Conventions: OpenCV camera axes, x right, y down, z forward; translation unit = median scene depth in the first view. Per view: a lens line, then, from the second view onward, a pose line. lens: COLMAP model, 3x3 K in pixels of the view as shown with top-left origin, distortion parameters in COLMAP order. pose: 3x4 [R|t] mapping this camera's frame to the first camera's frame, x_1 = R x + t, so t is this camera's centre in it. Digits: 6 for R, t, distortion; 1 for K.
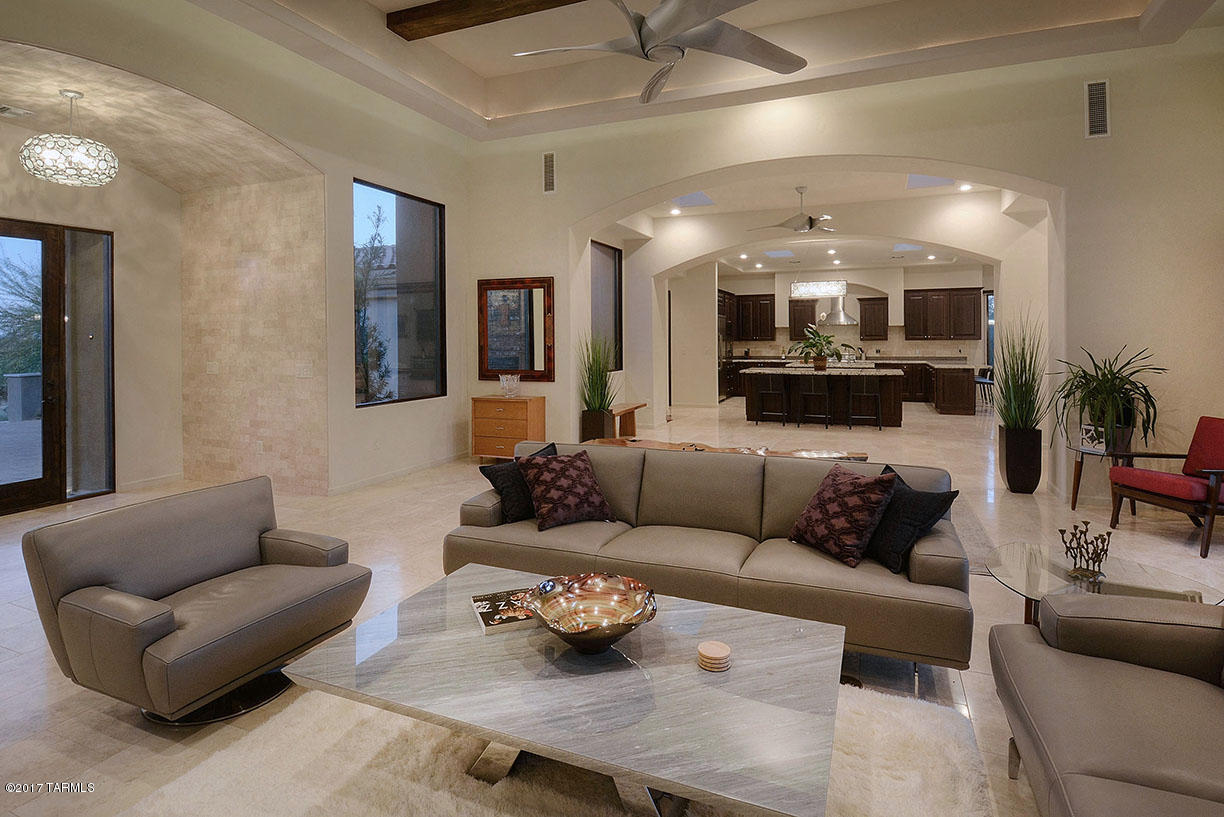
lens RADIAL K [[672.2, 0, 609.3], [0, 672.2, 350.8], [0, 0, 1]] dist [0.002928, -0.028486]
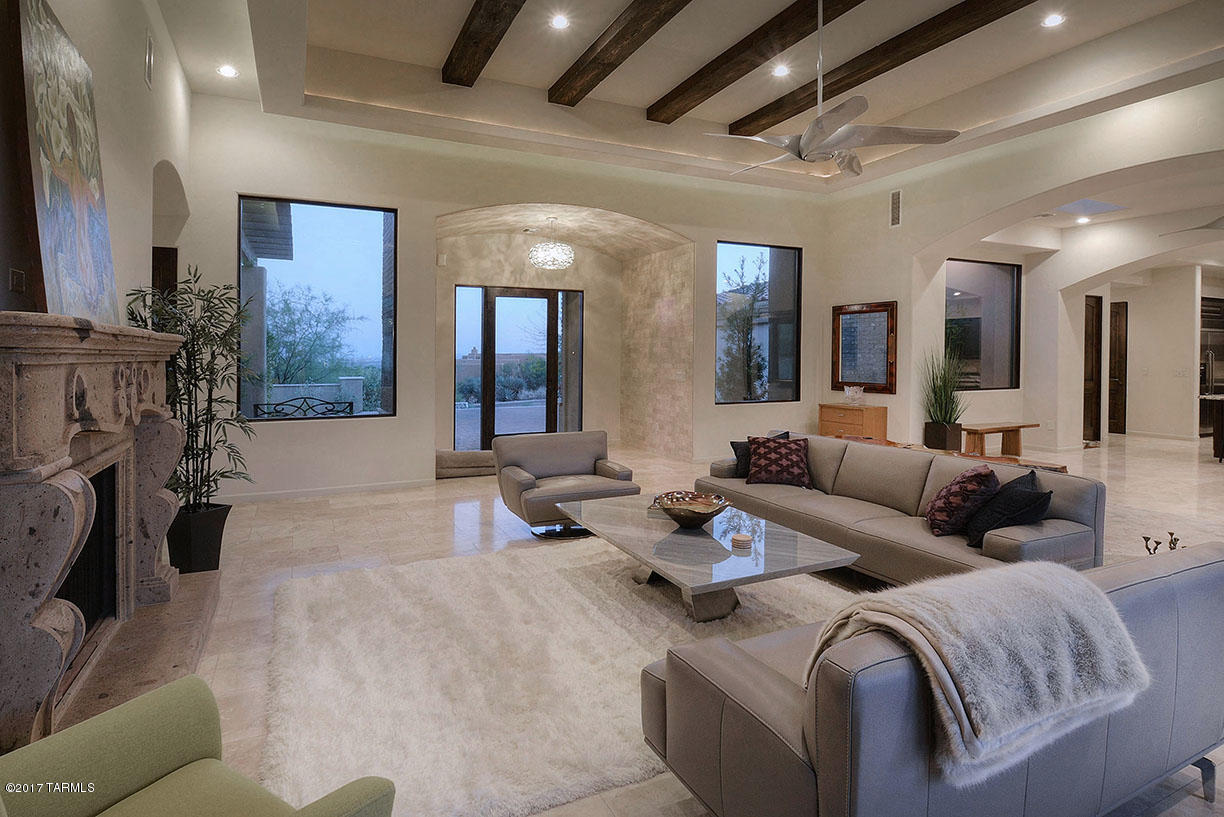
lens RADIAL K [[646.3, 0, 611.9], [0, 646.3, 360.3], [0, 0, 1]] dist [-0.001940, -0.043774]
pose [[0.758123, 0.011257, -0.652014, 0.338715], [-0.017203, 0.999848, -0.002740, 0.000242], [0.651884, 0.013294, 0.758202, -0.165574]]
